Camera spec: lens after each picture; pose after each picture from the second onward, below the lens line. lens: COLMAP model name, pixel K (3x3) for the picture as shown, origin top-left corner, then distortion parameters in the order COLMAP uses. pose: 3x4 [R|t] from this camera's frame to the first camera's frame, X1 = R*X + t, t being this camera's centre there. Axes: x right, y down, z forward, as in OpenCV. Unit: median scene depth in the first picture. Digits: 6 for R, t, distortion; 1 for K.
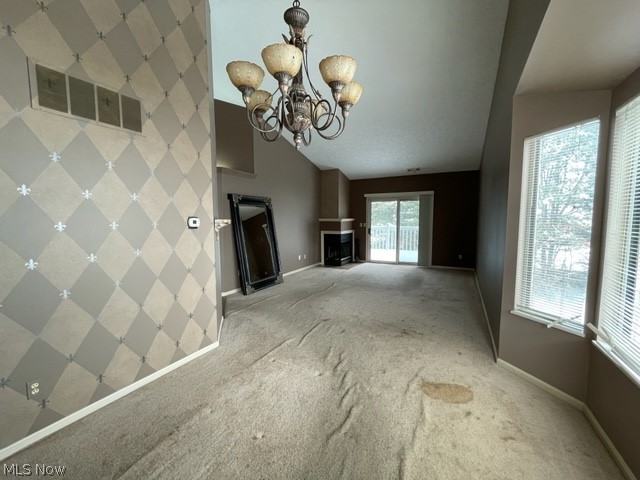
lens RADIAL K [[259.1, 0, 322.6], [0, 259.1, 240.5], [0, 0, 1]] dist [-0.004322, -0.000503]
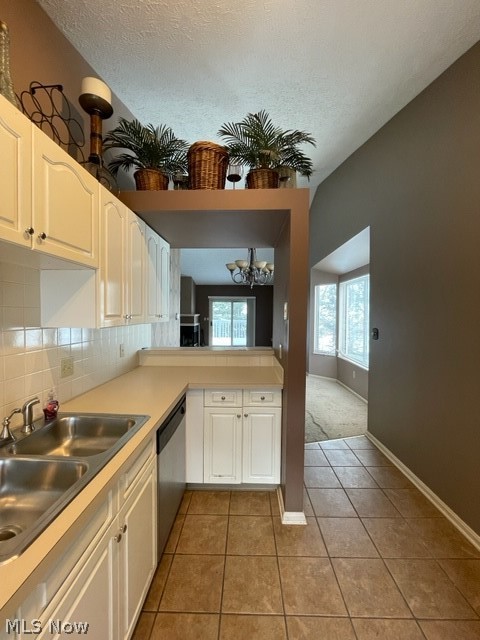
lens RADIAL K [[259.1, 0, 241.0], [0, 259.1, 319.4], [0, 0, 1]] dist [-0.004322, -0.000503]
pose [[0.891949, 0.001918, 0.452131, -0.310958], [0.026774, 0.998012, -0.057051, 0.023006], [-0.451342, 0.062992, 0.890125, -0.284538]]
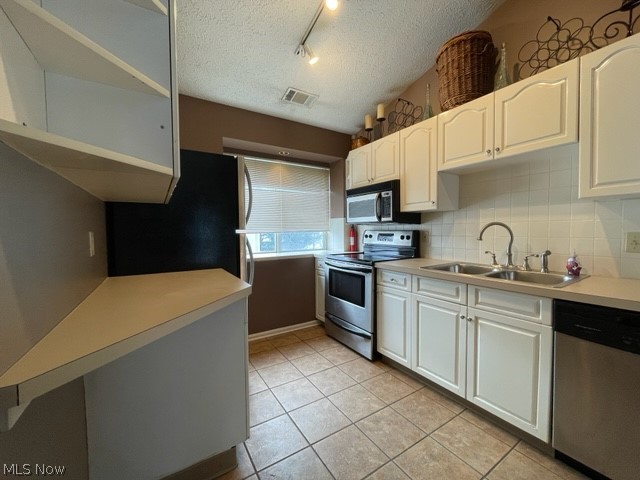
lens RADIAL K [[259.1, 0, 320.2], [0, 259.1, 239.5], [0, 0, 1]] dist [-0.004322, -0.000503]
pose [[-0.489263, 0.043595, -0.871046, -0.065866], [-0.061161, 0.994576, 0.084132, 0.041293], [0.869989, 0.094436, -0.483942, -0.150596]]
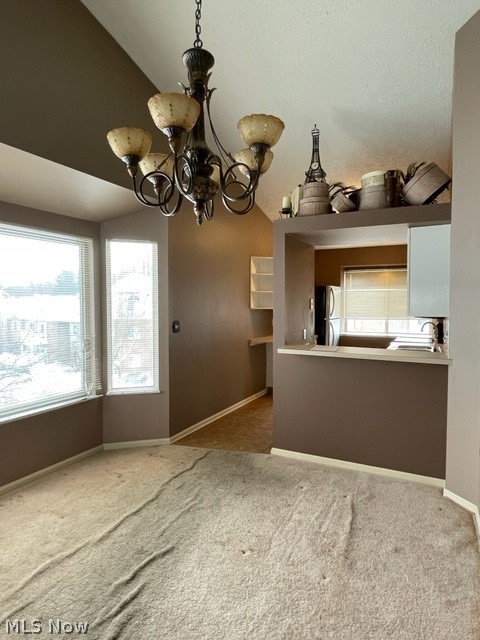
lens RADIAL K [[387.5, 0, 238.7], [0, 387.5, 323.6], [0, 0, 1]] dist [-0.001238, 0.000461]
pose [[-0.999786, 0.005469, -0.019934, -0.042471], [0.002633, 0.990202, 0.139615, -0.050068], [0.020502, 0.139533, -0.990005, 0.489171]]
